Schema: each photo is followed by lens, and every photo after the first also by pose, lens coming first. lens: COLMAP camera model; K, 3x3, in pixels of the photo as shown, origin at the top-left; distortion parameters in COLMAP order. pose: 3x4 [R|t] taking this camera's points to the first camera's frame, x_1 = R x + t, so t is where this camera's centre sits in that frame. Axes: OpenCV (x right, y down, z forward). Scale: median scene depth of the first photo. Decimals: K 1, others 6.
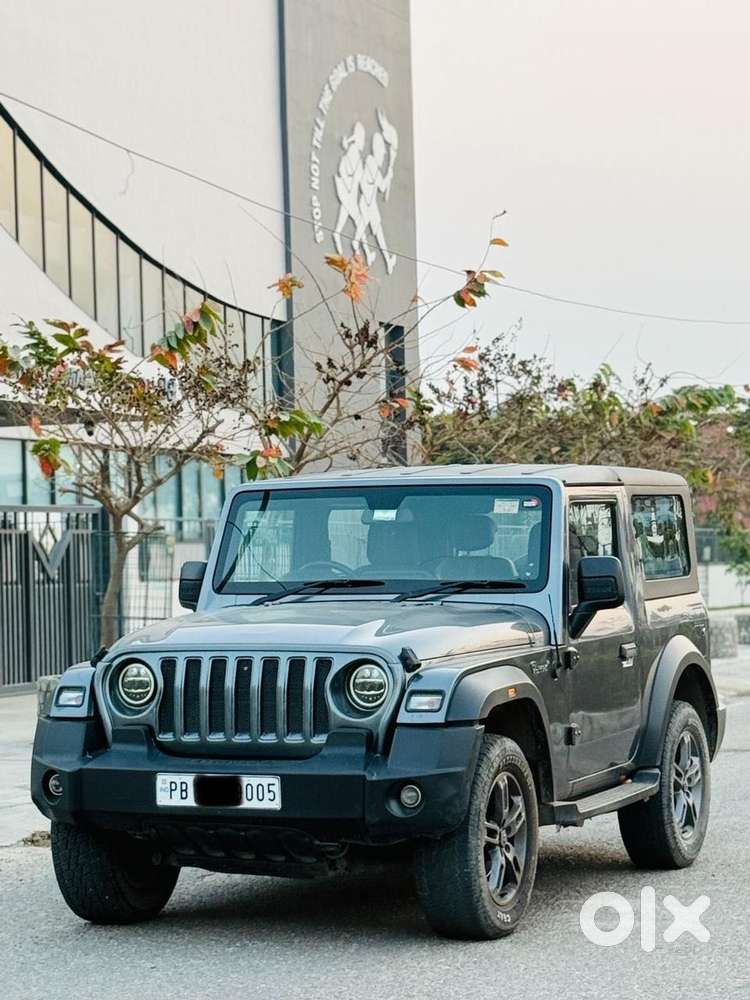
lens RADIAL K [[2543.1, 0, 370.3], [0, 2543.1, 498.3], [0, 0, 1]] dist [0.271481, 0.000000]
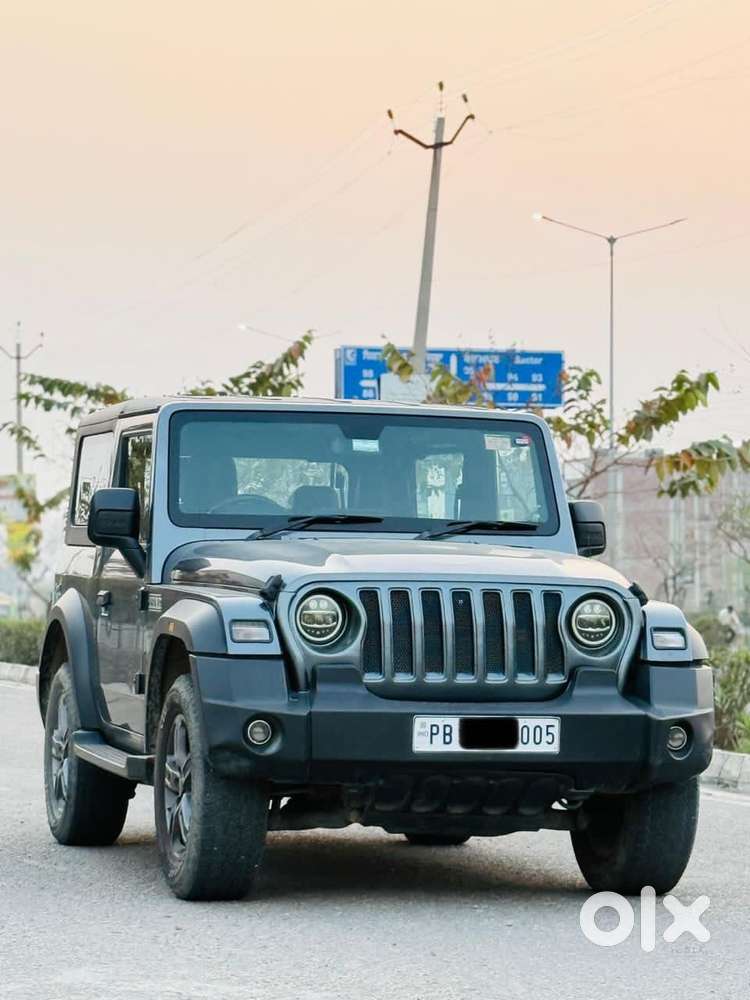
lens RADIAL K [[2972.0, 0, 371.1], [0, 2972.0, 504.3], [0, 0, 1]] dist [0.335829, 0.000000]
pose [[0.790745, 0.044569, 0.610521, -0.646065], [-0.039402, 0.998984, -0.021893, 0.051263], [-0.610876, -0.006744, 0.791697, 0.172591]]
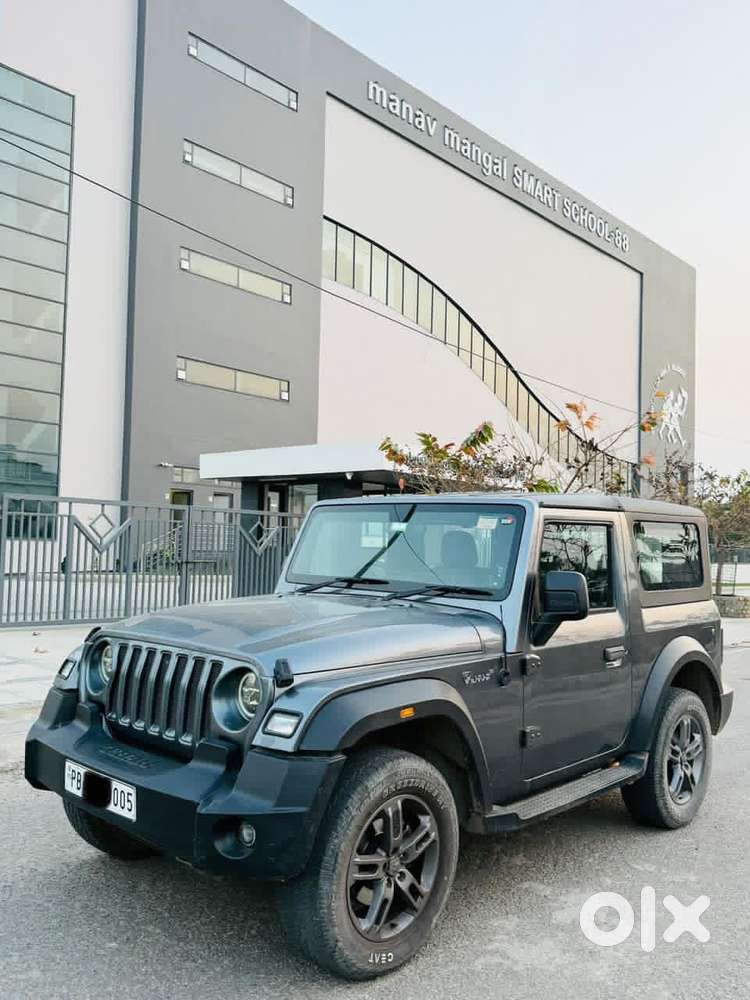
lens RADIAL K [[847.0, 0, 375.7], [0, 847.0, 499.3], [0, 0, 1]] dist [0.081207, -0.074756]
pose [[0.938627, 0.026721, -0.343897, 0.137706], [-0.038027, 0.998934, -0.026170, 0.004534], [0.342831, 0.037641, 0.938643, 0.628595]]
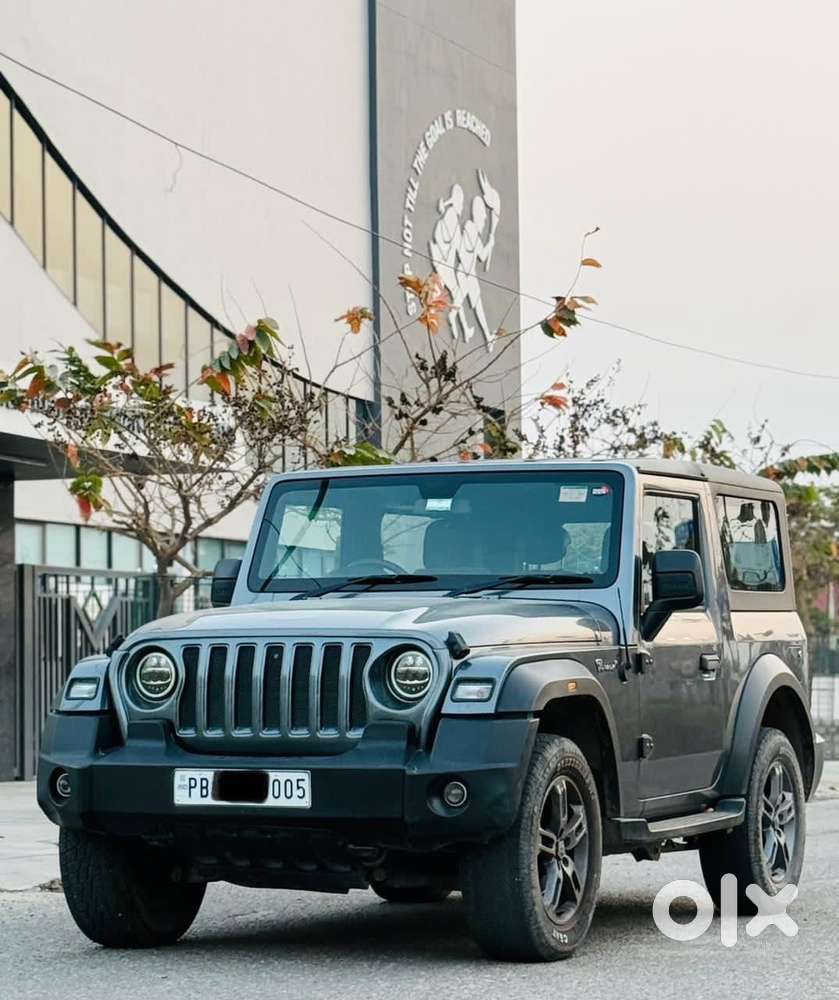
lens RADIAL K [[2841.2, 0, 420.4], [0, 2841.2, 501.0], [0, 0, 1]] dist [0.284504, 0.000000]
pose [[0.999772, 0.011274, -0.018141, 0.017779], [-0.011996, 0.999120, -0.040203, 0.046851], [0.017672, 0.040411, 0.999027, -0.004780]]
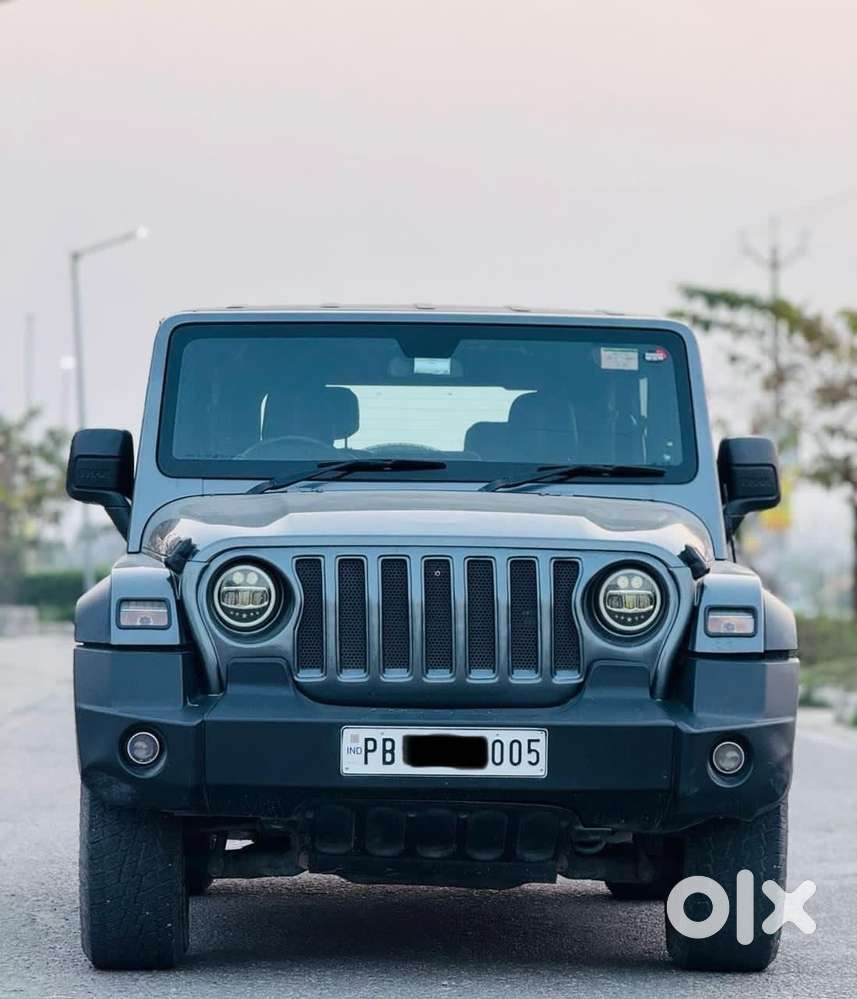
lens RADIAL K [[3890.3, 0, 432.5], [0, 3890.3, 498.0], [0, 0, 1]] dist [0.346249, 0.000000]
pose [[0.911041, 0.029153, 0.411283, -0.423850], [-0.030604, 0.999527, -0.003058, 0.045477], [-0.411177, -0.009801, 0.911503, 0.067024]]
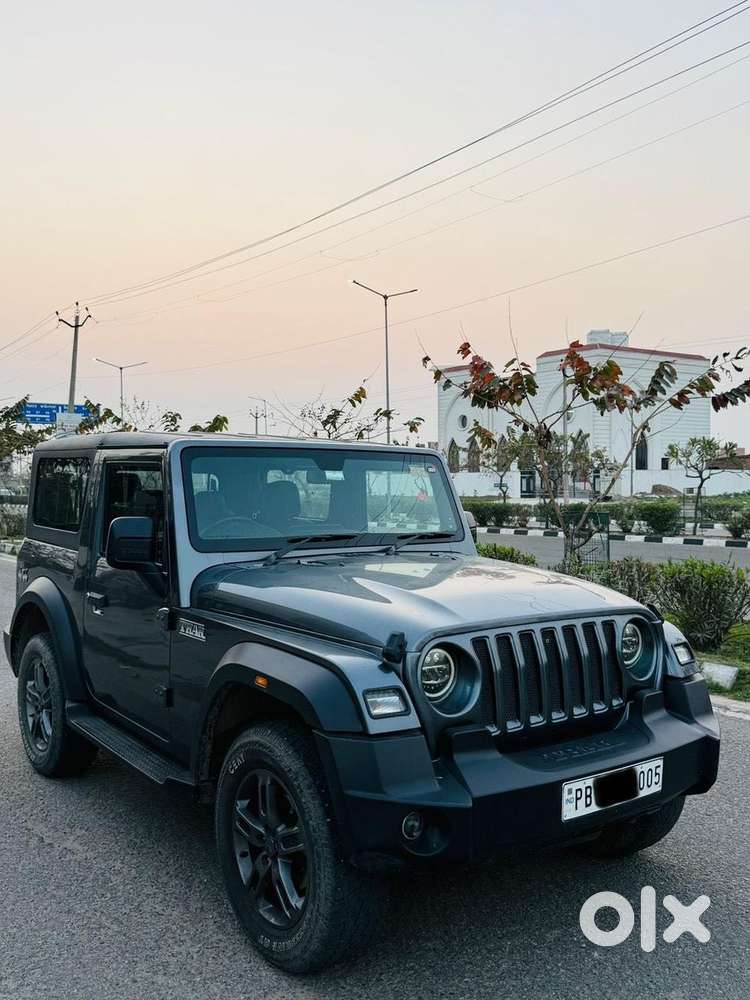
lens RADIAL K [[887.9, 0, 369.7], [0, 887.9, 499.6], [0, 0, 1]] dist [0.091420, -0.024267]
pose [[0.512748, 0.001146, 0.858538, -0.326782], [-0.028577, 0.999468, 0.015733, 0.010909], [-0.858063, -0.032601, 0.512508, 0.805392]]
